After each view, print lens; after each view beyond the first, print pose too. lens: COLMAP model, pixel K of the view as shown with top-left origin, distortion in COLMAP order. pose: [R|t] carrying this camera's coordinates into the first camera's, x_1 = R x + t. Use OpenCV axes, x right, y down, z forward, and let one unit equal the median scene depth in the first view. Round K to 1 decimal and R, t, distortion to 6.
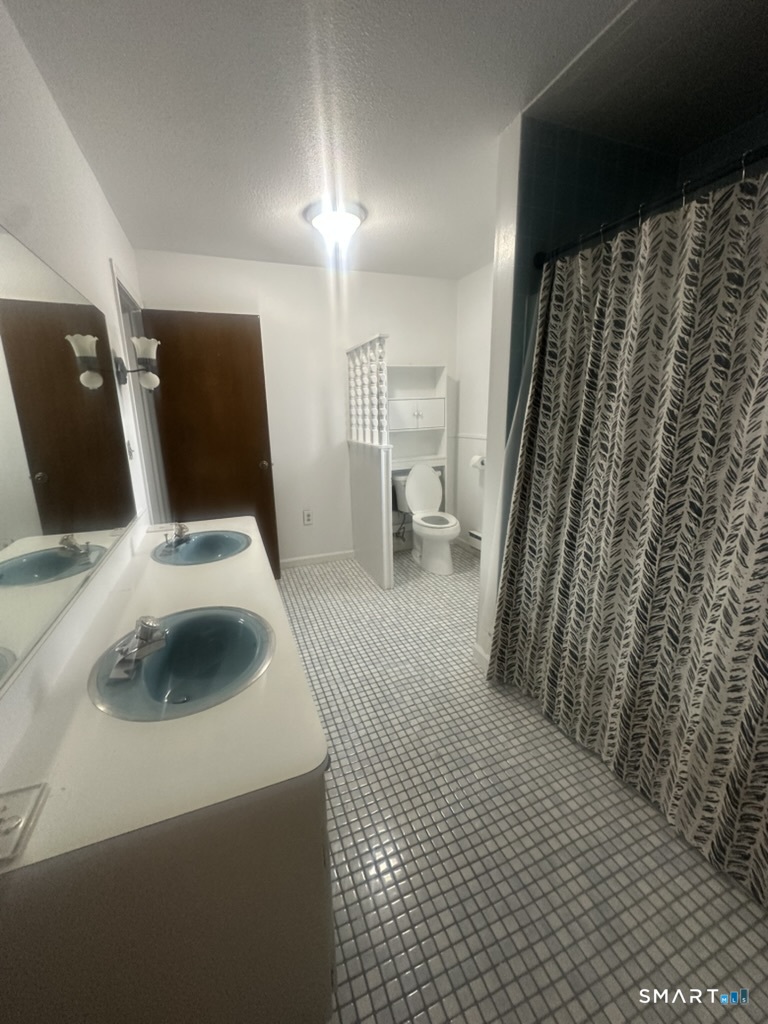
lens RADIAL K [[406.3, 0, 384.0], [0, 406.3, 512.0], [0, 0, 1]] dist [0.009232, -0.000065]
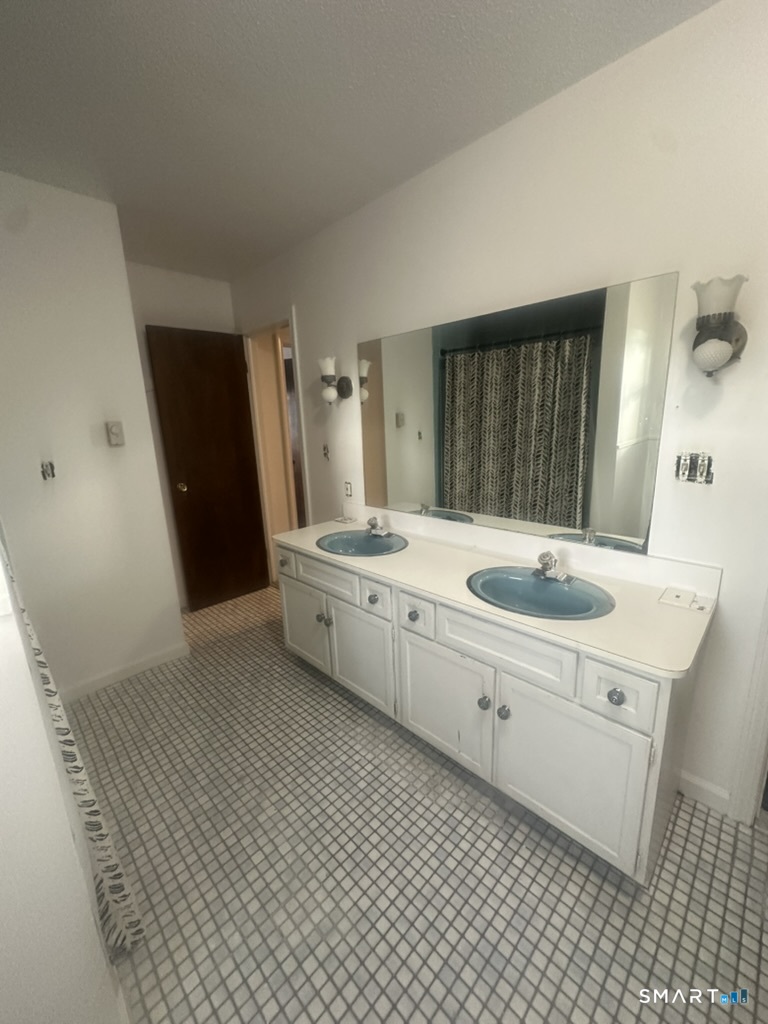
lens RADIAL K [[406.3, 0, 384.0], [0, 406.3, 512.0], [0, 0, 1]] dist [0.009232, -0.000065]
pose [[-0.910676, 0.135923, -0.390121, 0.094103], [-0.059318, 0.891518, 0.449085, -0.354793], [0.408841, 0.432112, -0.803821, 1.345021]]
